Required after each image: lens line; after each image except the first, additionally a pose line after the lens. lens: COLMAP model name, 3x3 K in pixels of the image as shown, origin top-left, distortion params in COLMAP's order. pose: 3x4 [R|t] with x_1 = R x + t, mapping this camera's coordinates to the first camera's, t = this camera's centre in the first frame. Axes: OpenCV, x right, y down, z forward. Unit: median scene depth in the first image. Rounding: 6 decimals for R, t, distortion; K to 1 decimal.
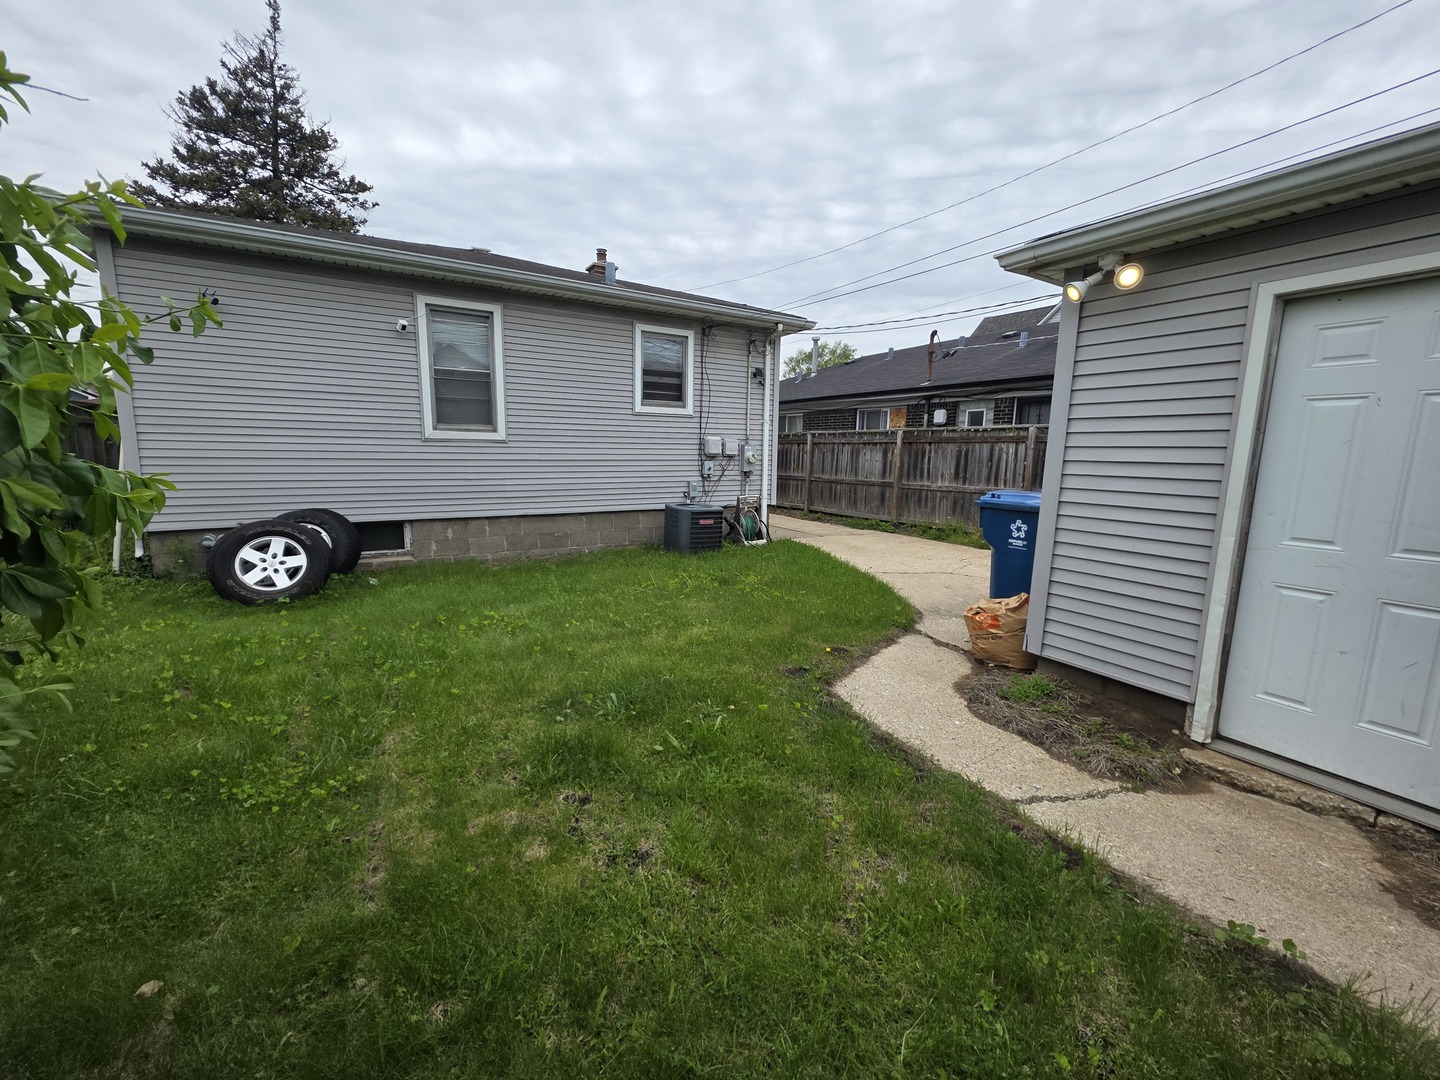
lens RADIAL K [[577.9, 0, 716.5], [0, 577.9, 539.1], [0, 0, 1]] dist [-0.000663, 0.000614]
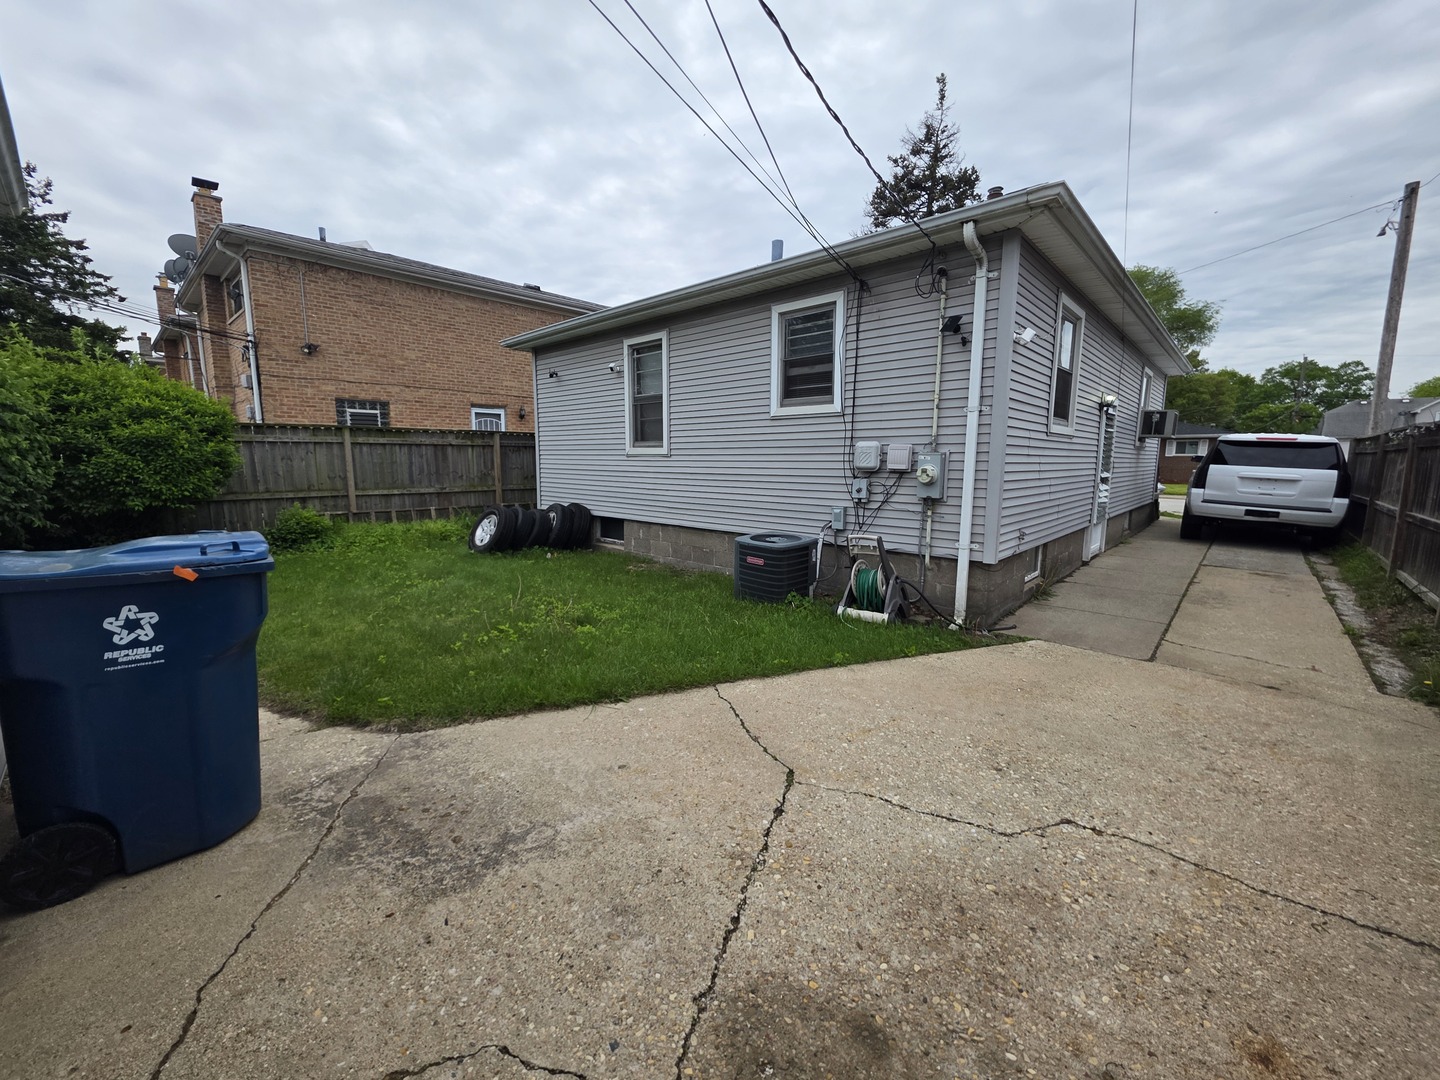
lens RADIAL K [[577.9, 0, 716.5], [0, 577.9, 539.1], [0, 0, 1]] dist [-0.000663, 0.000614]
pose [[0.265847, 0.119752, -0.956548, 0.628392], [-0.146526, 0.985745, 0.082685, -0.104165], [0.952815, 0.118178, 0.279604, 0.710950]]
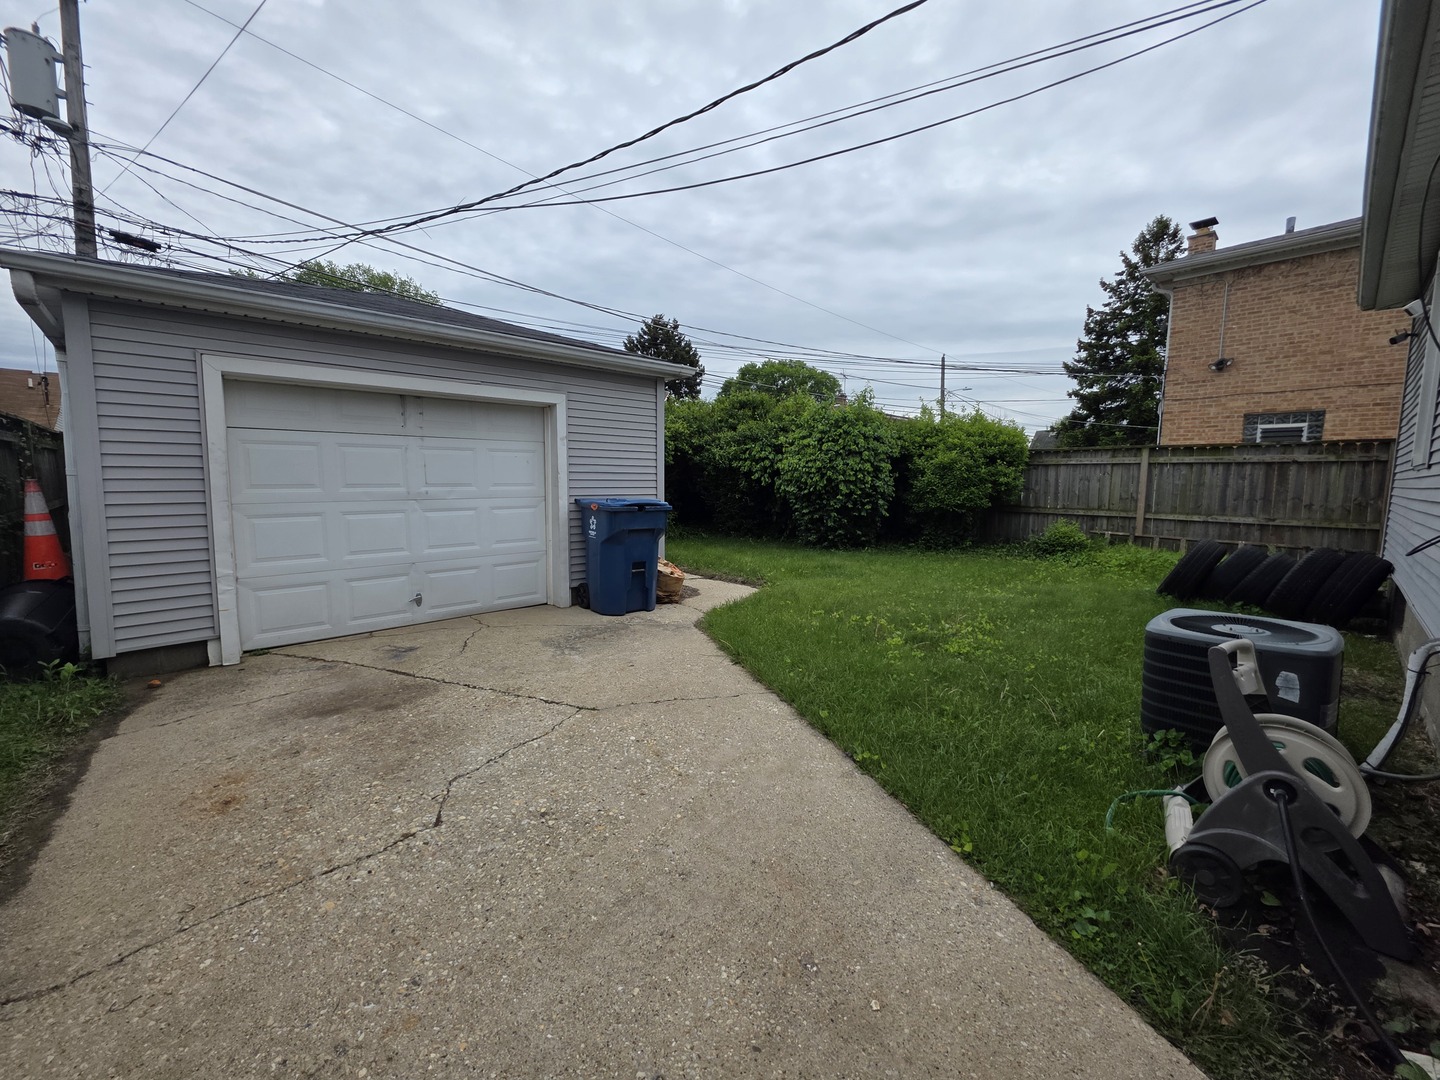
lens RADIAL K [[577.9, 0, 716.5], [0, 577.9, 539.1], [0, 0, 1]] dist [-0.000663, 0.000614]
pose [[-0.979590, -0.009037, -0.200803, 0.330681], [-0.059739, 0.966939, 0.247911, -0.176311], [0.191924, 0.254847, -0.947744, 1.246743]]
